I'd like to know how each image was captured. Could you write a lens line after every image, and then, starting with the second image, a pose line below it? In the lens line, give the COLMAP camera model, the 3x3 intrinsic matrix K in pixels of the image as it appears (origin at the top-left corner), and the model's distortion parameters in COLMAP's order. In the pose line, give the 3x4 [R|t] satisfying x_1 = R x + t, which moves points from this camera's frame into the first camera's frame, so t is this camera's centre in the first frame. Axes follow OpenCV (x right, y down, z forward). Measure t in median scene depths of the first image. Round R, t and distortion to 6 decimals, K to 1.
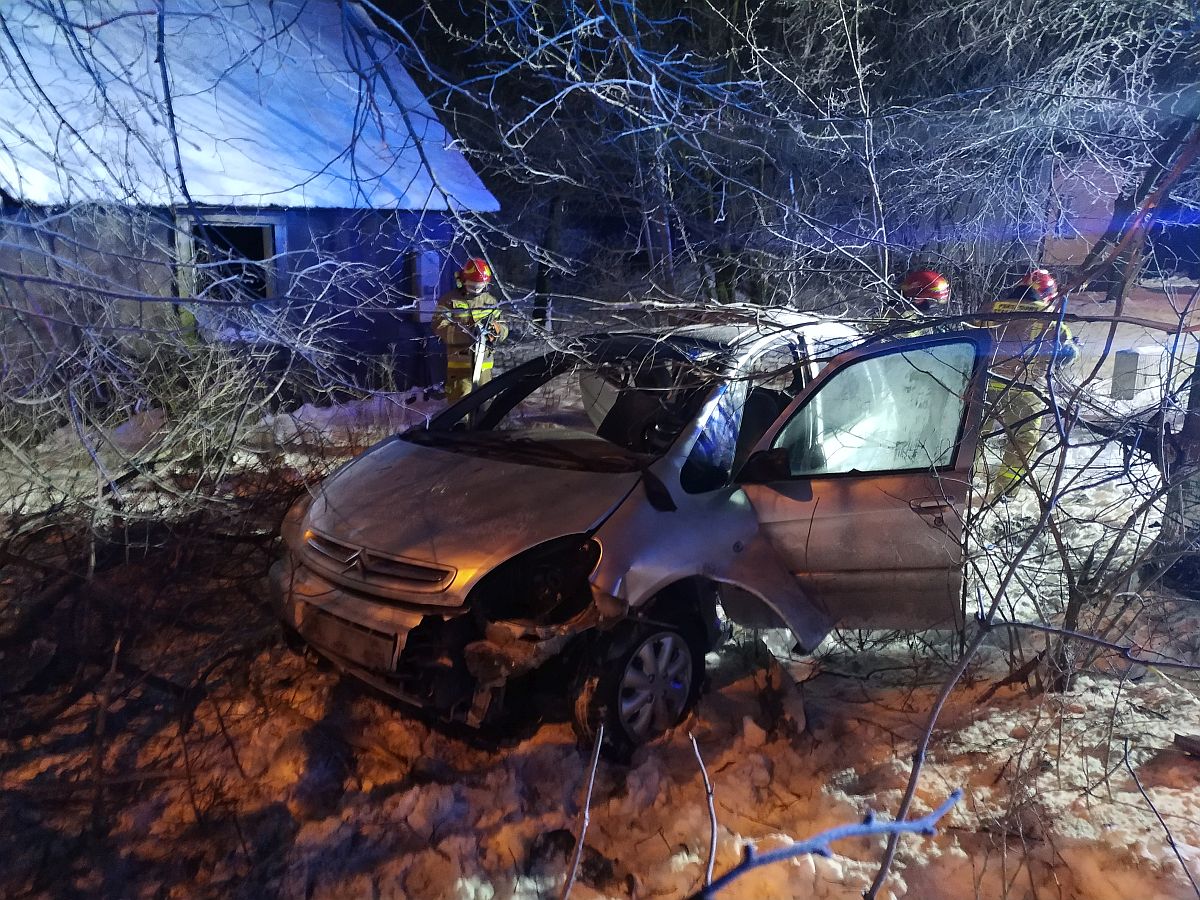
lens RADIAL K [[858.7, 0, 600.0], [0, 858.7, 450.0], [0, 0, 1]] dist [0.006595, -0.039227]
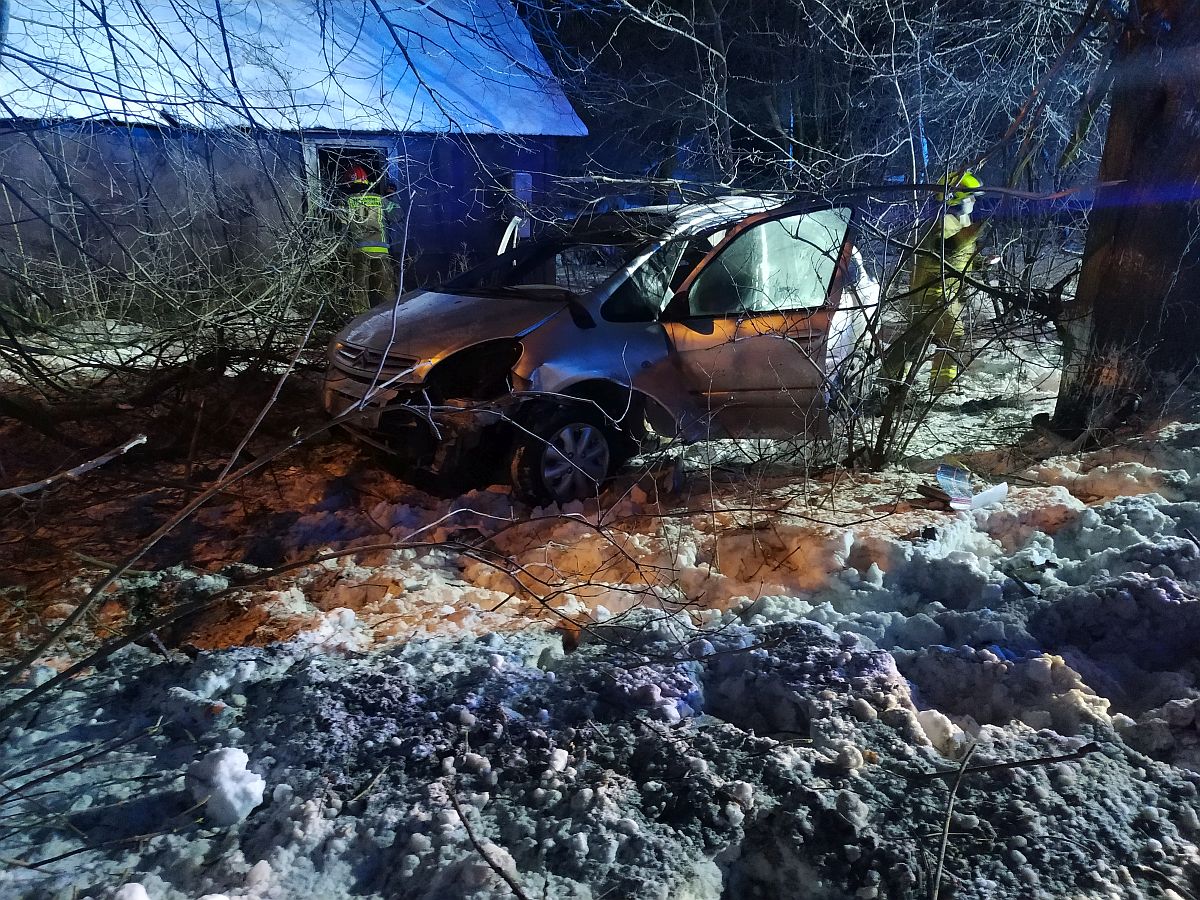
lens RADIAL K [[841.0, 0, 600.0], [0, 841.0, 450.0], [0, 0, 1]] dist [-0.006821, -0.001659]
pose [[0.986270, 0.044250, -0.159102, 0.315800], [-0.033223, 0.996901, 0.071310, 0.162846], [0.161764, -0.065045, 0.984683, -0.292199]]
